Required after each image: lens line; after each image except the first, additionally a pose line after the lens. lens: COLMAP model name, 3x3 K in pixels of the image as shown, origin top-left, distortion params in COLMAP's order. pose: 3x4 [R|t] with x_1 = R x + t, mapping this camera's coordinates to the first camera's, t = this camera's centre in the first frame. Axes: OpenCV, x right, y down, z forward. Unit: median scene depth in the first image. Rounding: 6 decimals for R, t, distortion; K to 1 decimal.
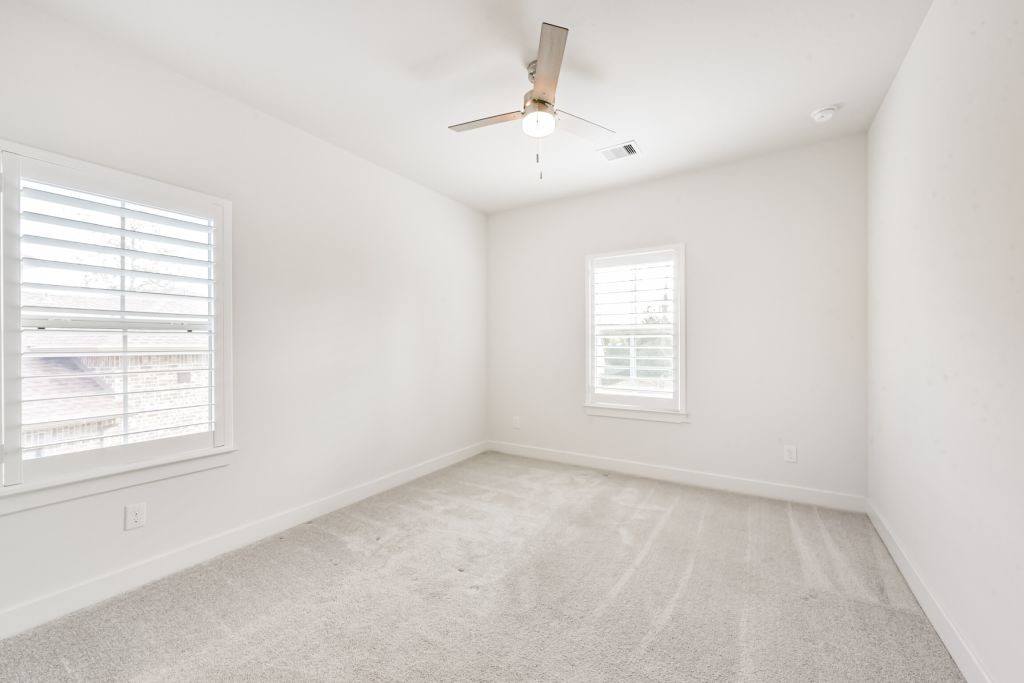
lens RADIAL K [[395.0, 0, 515.1], [0, 395.0, 341.0], [0, 0, 1]] dist [0.001307, -0.000033]
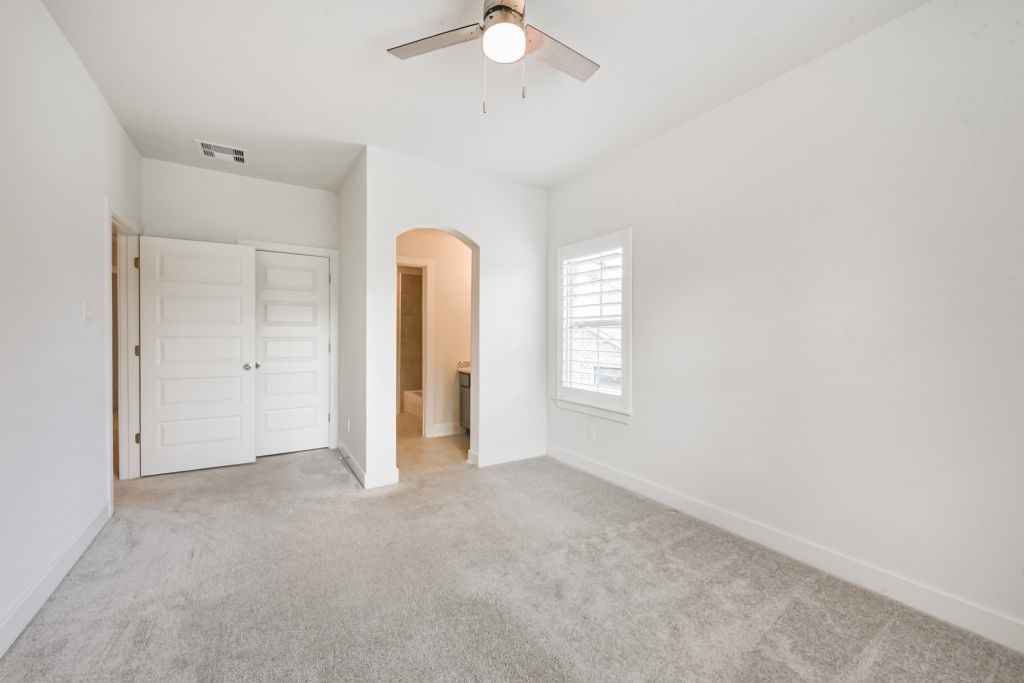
lens RADIAL K [[395.0, 0, 515.1], [0, 395.0, 341.0], [0, 0, 1]] dist [0.001307, -0.000033]
pose [[-0.409584, 0.012478, -0.912187, 0.739108], [-0.000245, 0.999905, 0.013788, 0.010533], [0.912272, 0.005871, -0.409542, 1.345866]]
